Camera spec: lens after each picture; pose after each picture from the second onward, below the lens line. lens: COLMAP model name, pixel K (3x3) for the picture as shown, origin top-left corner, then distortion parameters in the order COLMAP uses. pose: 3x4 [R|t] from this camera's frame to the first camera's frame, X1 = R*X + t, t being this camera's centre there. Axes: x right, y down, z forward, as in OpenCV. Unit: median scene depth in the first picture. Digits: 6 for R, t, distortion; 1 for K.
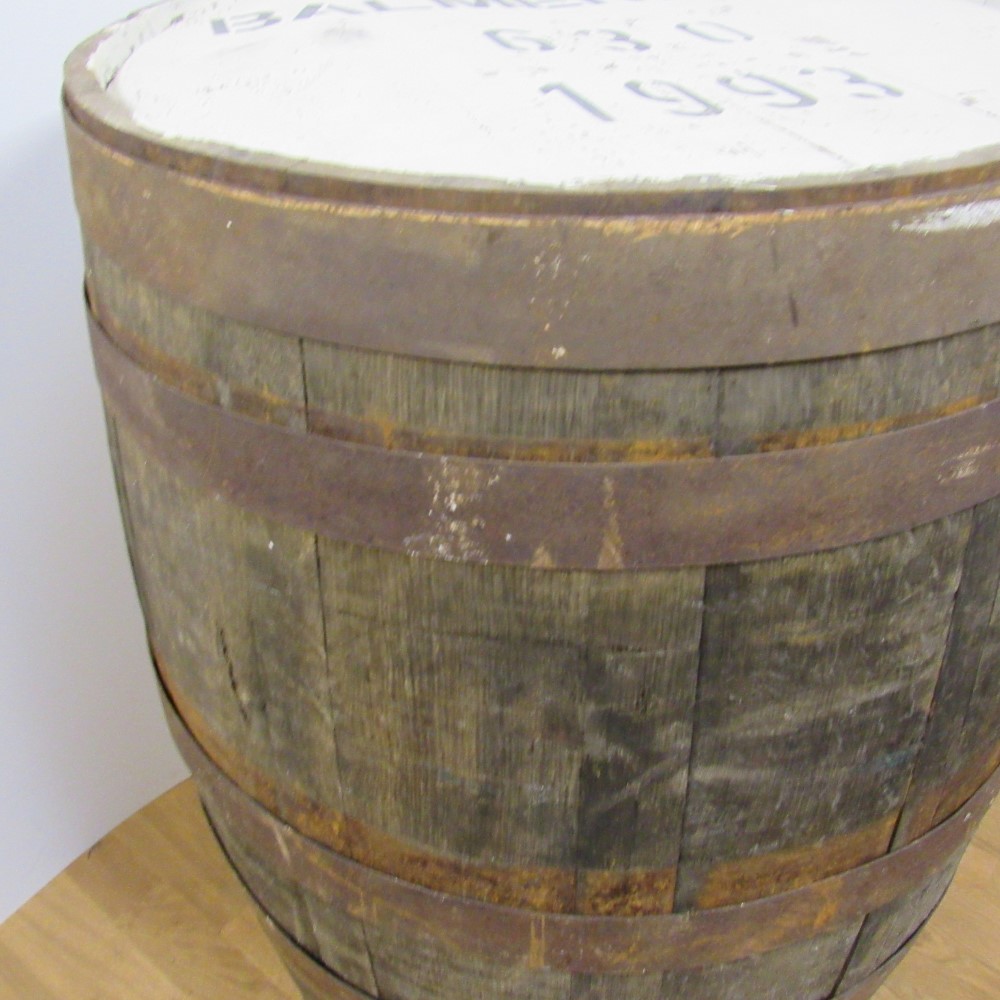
lens RADIAL K [[941.0, 0, 500.0], [0, 941.0, 500.0], [0, 0, 1]] dist [-0.019060, -0.005876]
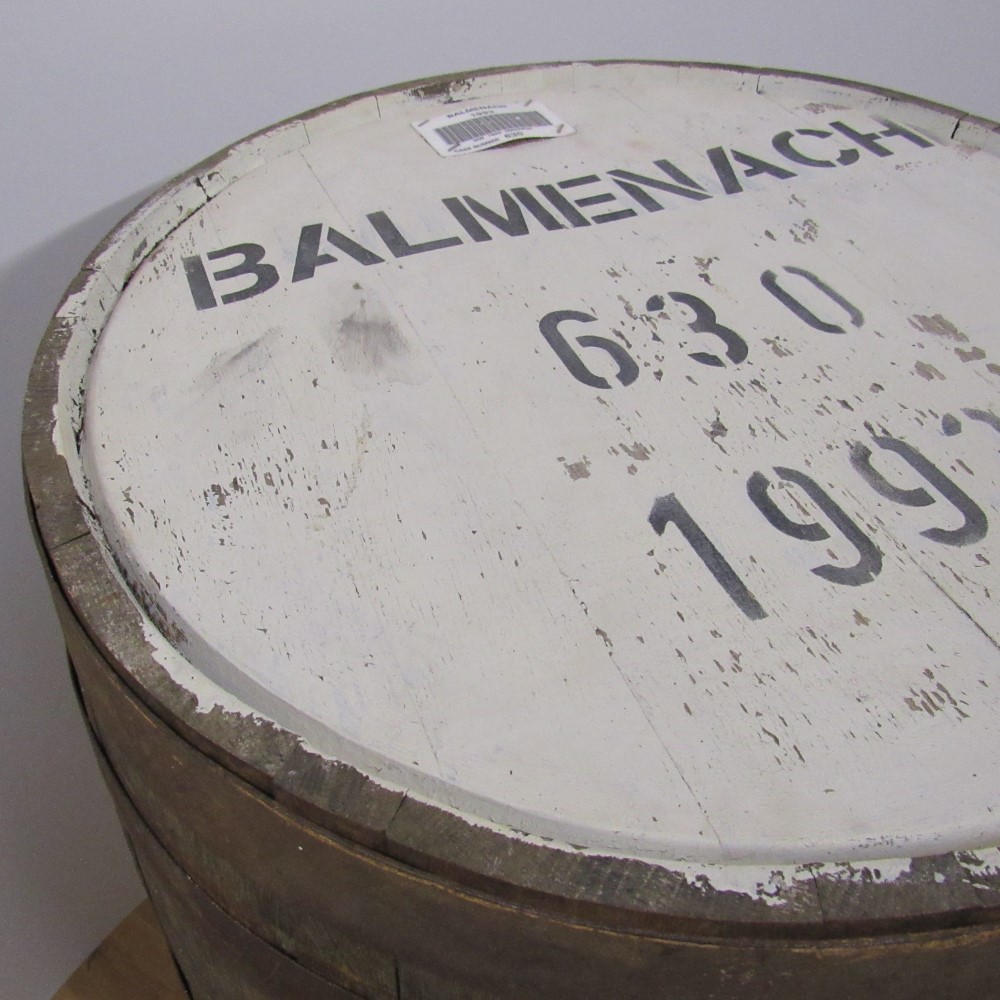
lens RADIAL K [[941.0, 0, 500.0], [0, 941.0, 500.0], [0, 0, 1]] dist [-0.019060, -0.005876]
pose [[0.997455, -0.043177, 0.056737, -0.132637], [0.035314, 0.990496, 0.132931, -0.576311], [-0.061937, -0.130589, 0.989500, 0.222229]]
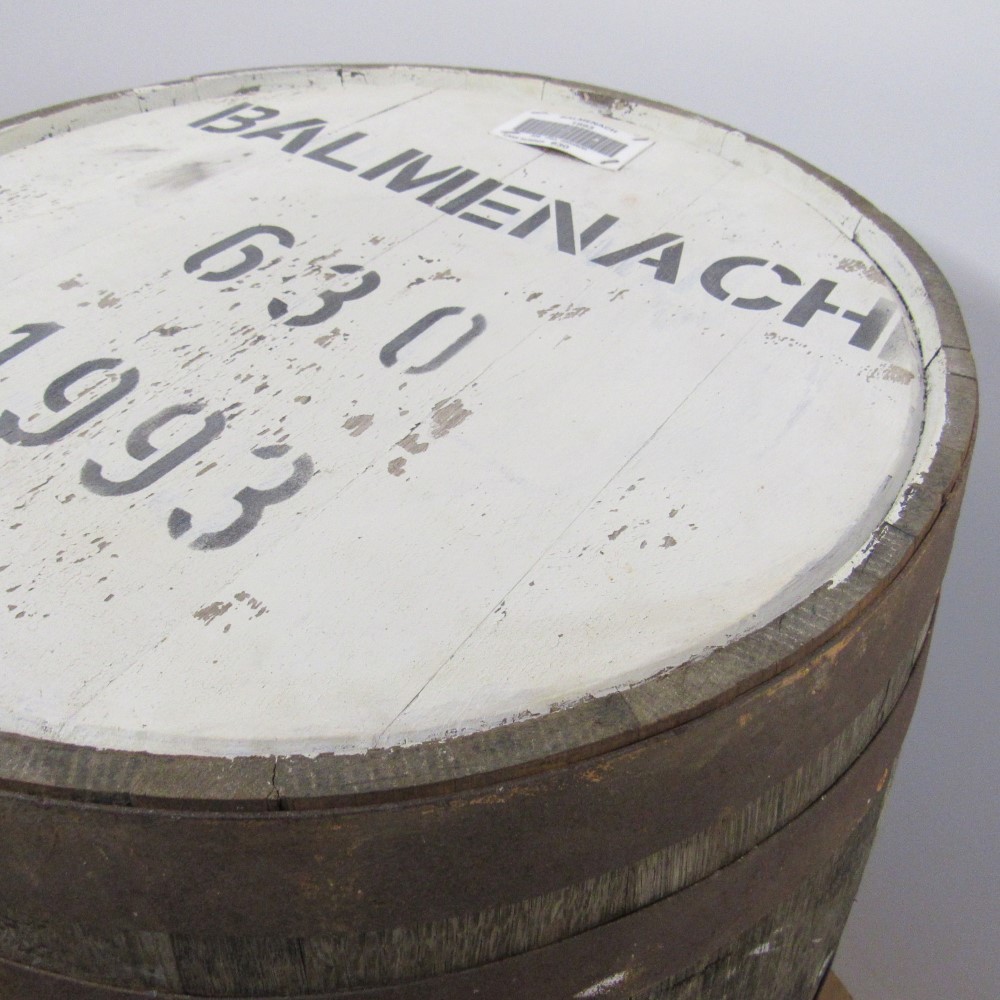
lens RADIAL K [[941.0, 0, 500.0], [0, 941.0, 500.0], [0, 0, 1]] dist [-0.019060, -0.005876]
pose [[0.614905, 0.560538, -0.554697, 1.007157], [-0.511572, 0.818843, 0.260366, -0.809433], [0.600155, 0.123667, 0.790266, 0.563053]]
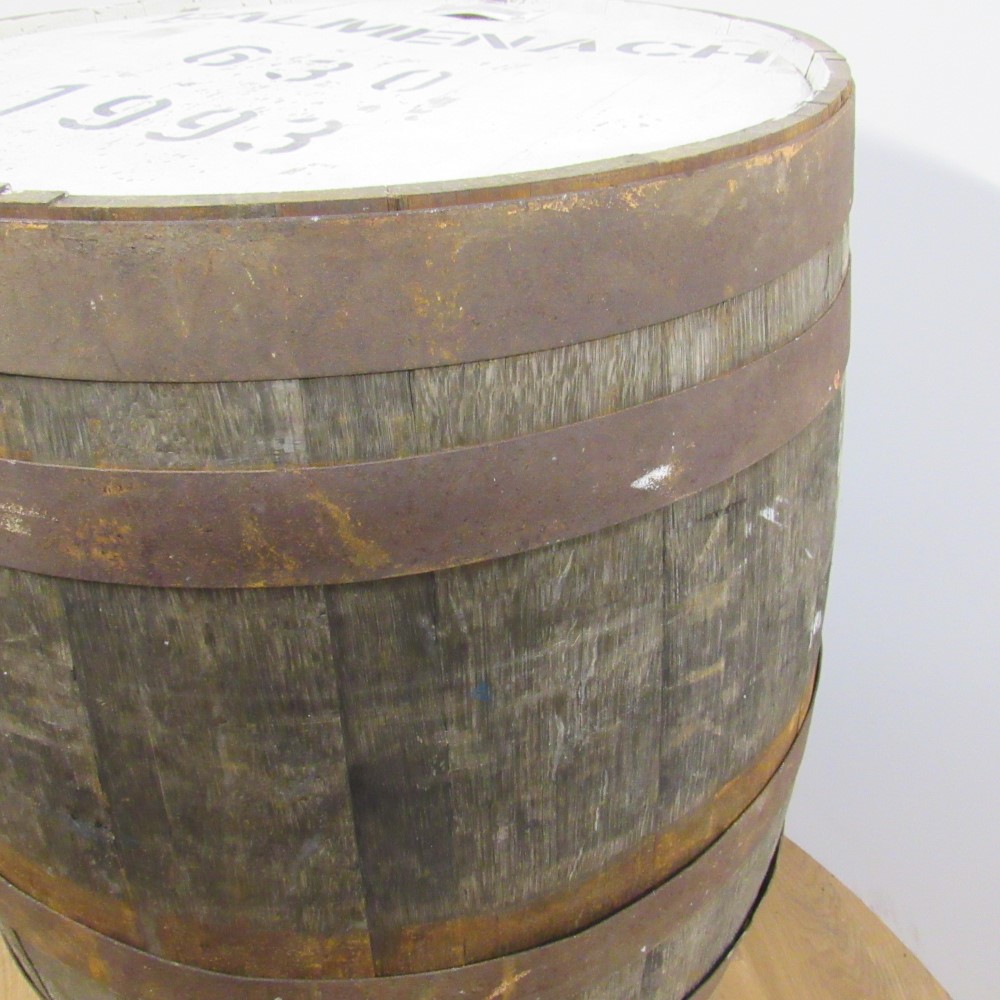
lens RADIAL K [[941.0, 0, 500.0], [0, 941.0, 500.0], [0, 0, 1]] dist [-0.019060, -0.005876]
pose [[0.746580, 0.391867, -0.537641, 1.250080], [-0.412945, 0.906559, 0.087333, -0.311546], [0.521626, 0.156815, 0.838639, 0.430634]]
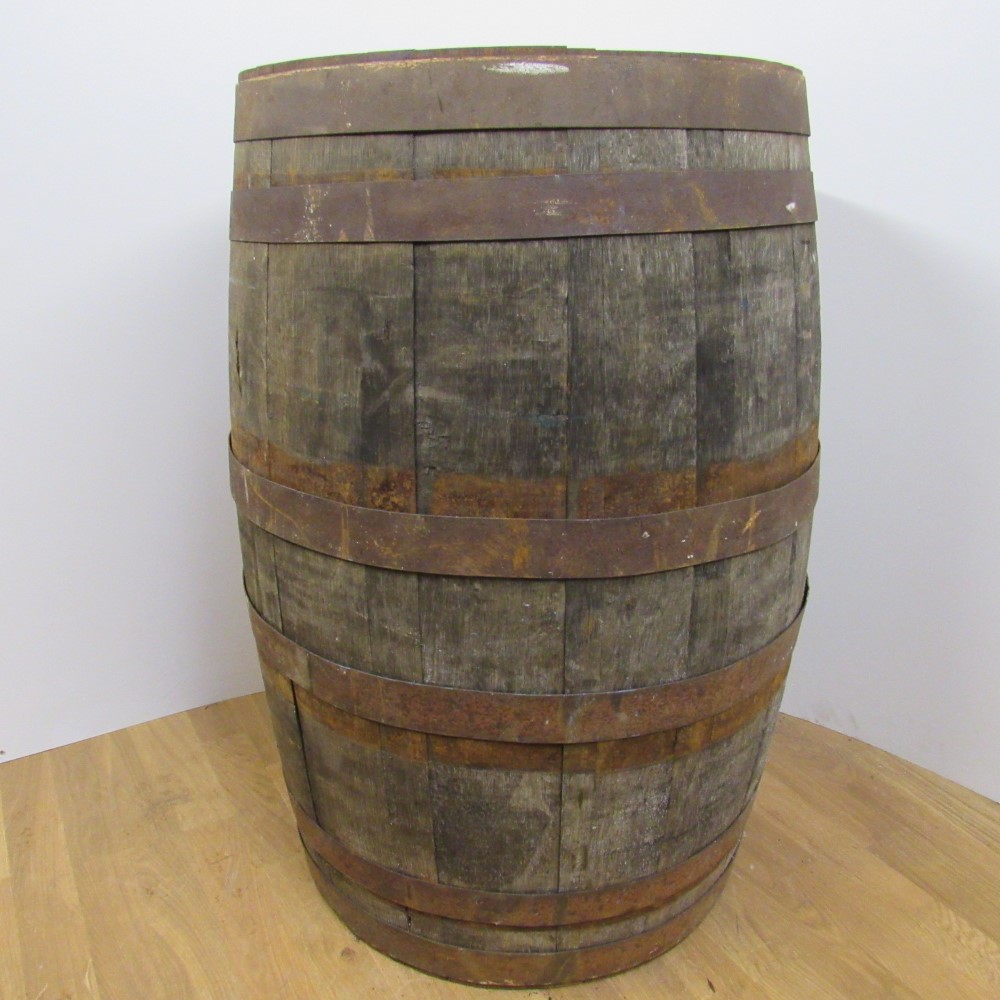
lens RADIAL K [[941.0, 0, 500.0], [0, 941.0, 500.0], [0, 0, 1]] dist [-0.019060, -0.005876]
pose [[0.927088, 0.139587, -0.347884, 1.063774], [-0.236638, 0.937708, -0.254373, 0.958752], [0.290706, 0.318149, 0.902370, -0.535417]]
